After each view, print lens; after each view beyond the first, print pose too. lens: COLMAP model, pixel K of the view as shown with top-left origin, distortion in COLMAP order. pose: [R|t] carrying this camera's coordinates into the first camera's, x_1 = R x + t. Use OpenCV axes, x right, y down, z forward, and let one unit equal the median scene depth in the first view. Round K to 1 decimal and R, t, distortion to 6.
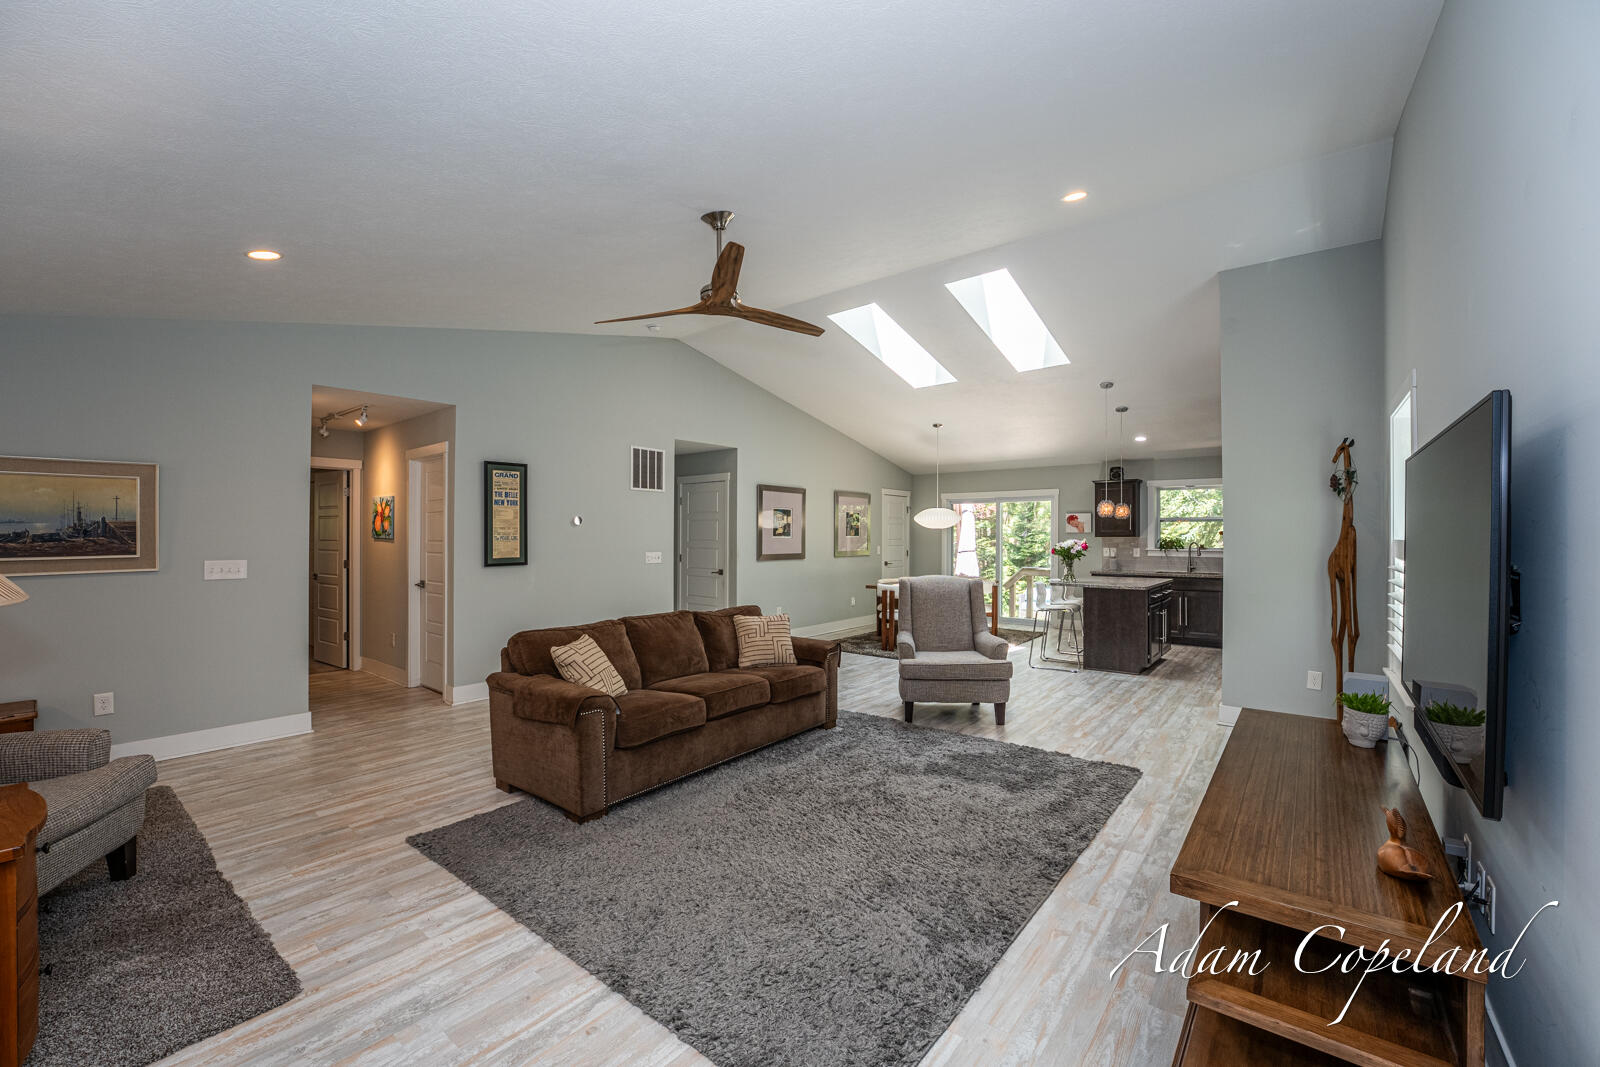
lens RADIAL K [[648.5, 0, 805.5], [0, 648.5, 531.5], [0, 0, 1]] dist [-0.029033, 0.004084]
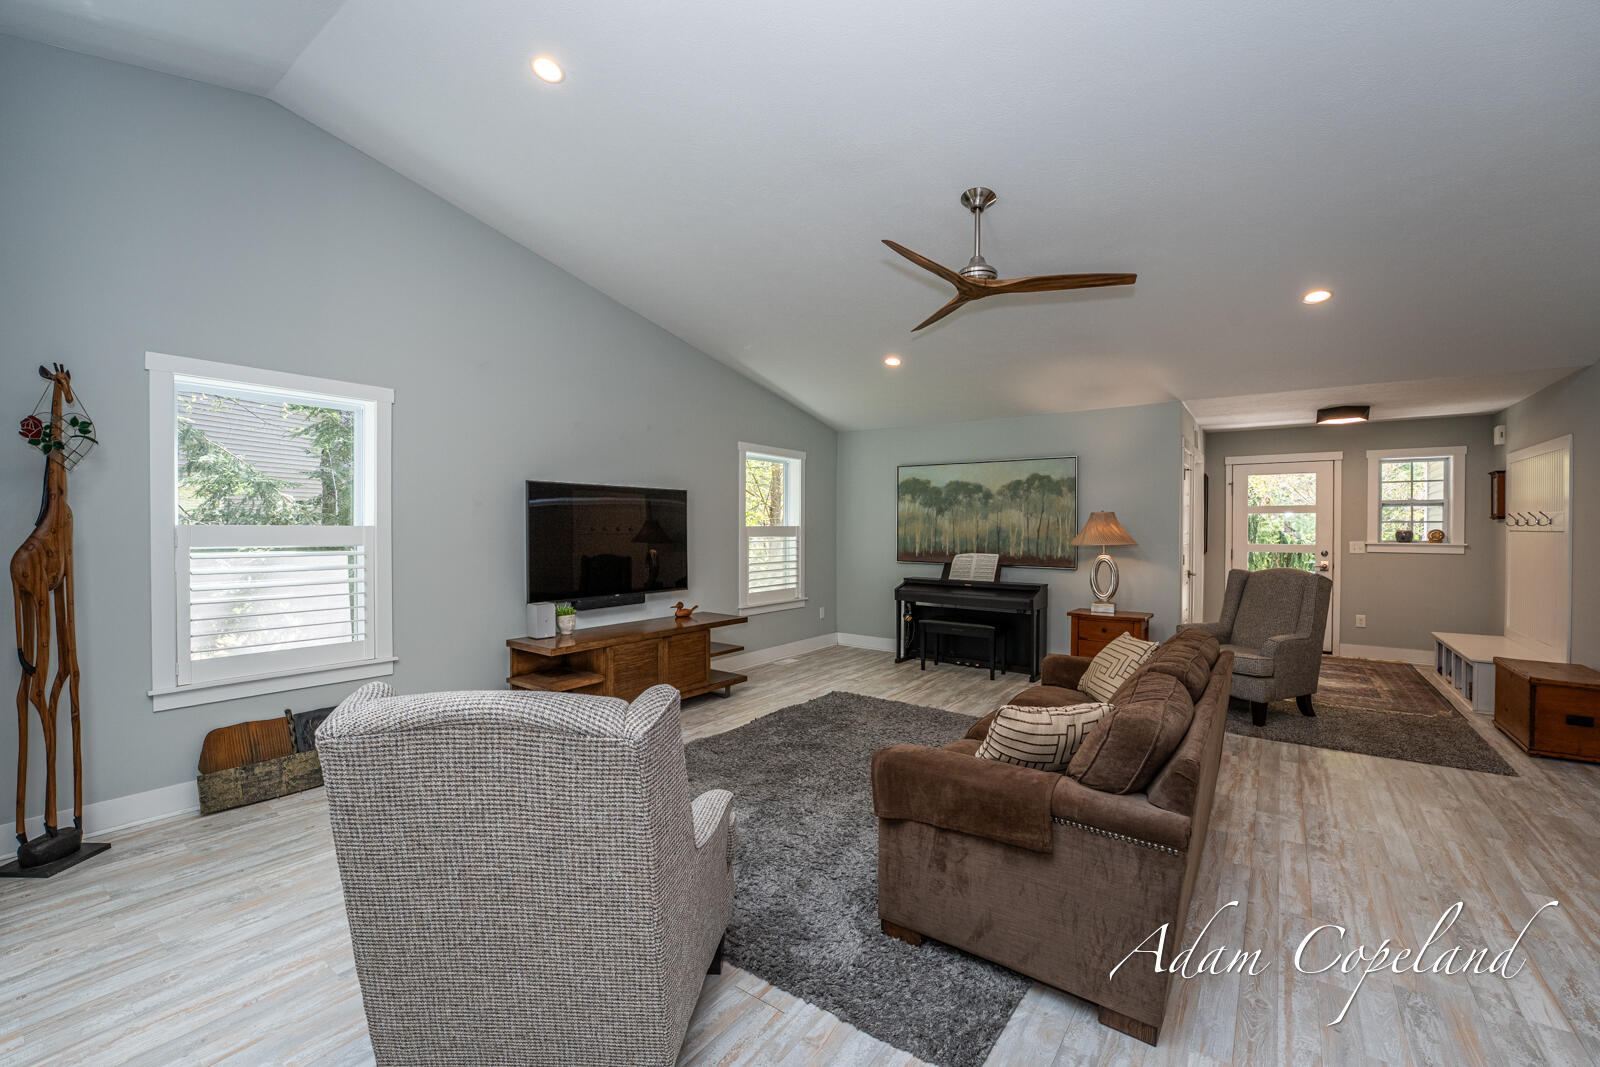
lens RADIAL K [[661.6, 0, 800.0], [0, 661.6, 533.5], [0, 0, 1]] dist [-0.024103, 0.000531]
pose [[-0.999452, -0.004522, -0.032802, 0.069265], [-0.004727, 0.999970, 0.006163, 0.007070], [0.032773, 0.006315, -0.999443, 0.835918]]
